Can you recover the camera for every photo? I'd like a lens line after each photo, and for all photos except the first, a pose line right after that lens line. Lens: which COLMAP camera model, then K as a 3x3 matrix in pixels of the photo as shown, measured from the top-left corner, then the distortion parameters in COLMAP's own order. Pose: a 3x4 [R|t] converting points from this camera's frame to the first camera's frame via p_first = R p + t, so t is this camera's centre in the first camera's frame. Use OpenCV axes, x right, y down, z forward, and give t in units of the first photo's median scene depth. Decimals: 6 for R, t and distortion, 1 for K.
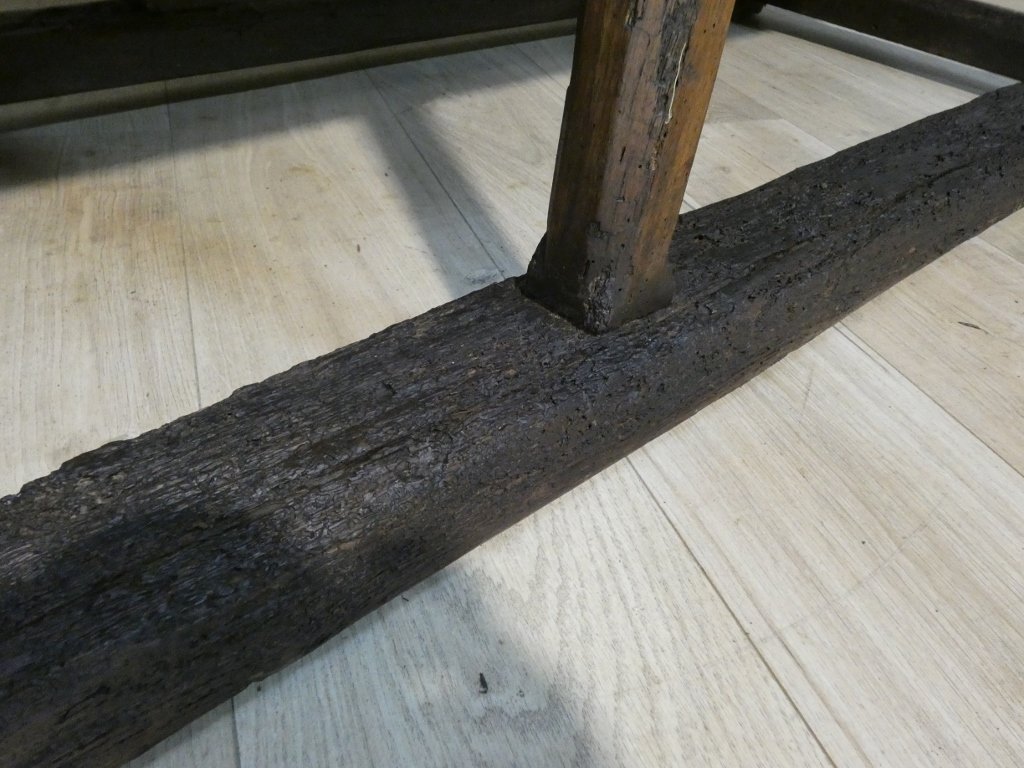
lens RADIAL K [[816.9, 0, 512.0], [0, 816.9, 384.0], [0, 0, 1]] dist [-0.002041, -0.001138]
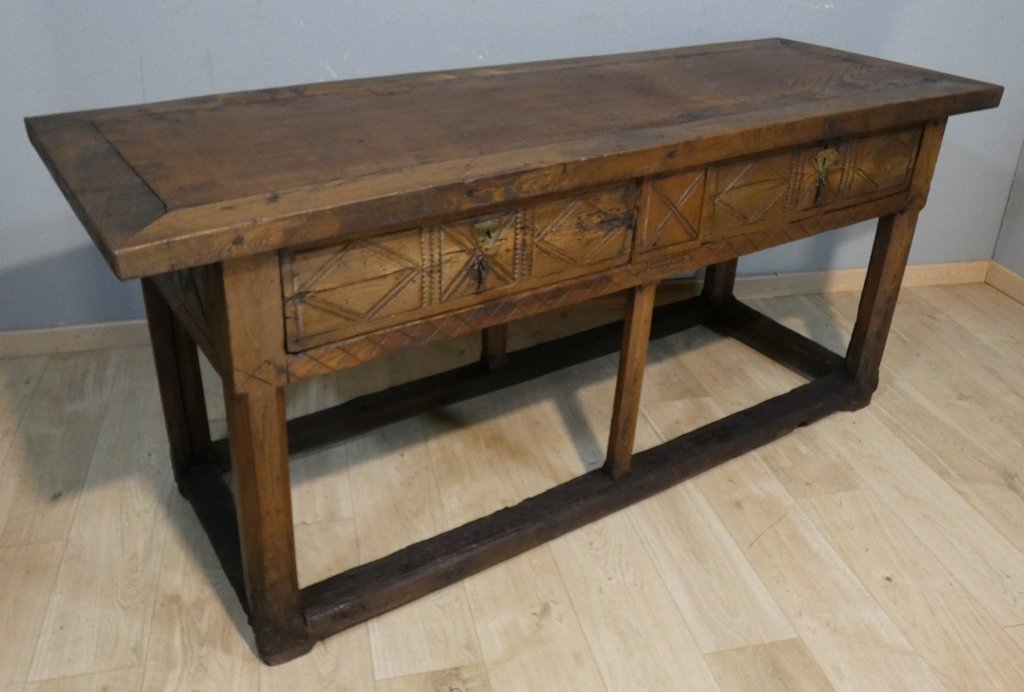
lens RADIAL K [[875.6, 0, 512.0], [0, 875.6, 346.0], [0, 0, 1]] dist [0.007876, 0.006296]
pose [[0.990499, 0.016129, -0.136574, 0.131606], [-0.040445, 0.983345, -0.177191, 0.066378], [0.131441, 0.181031, 0.974654, -2.963700]]
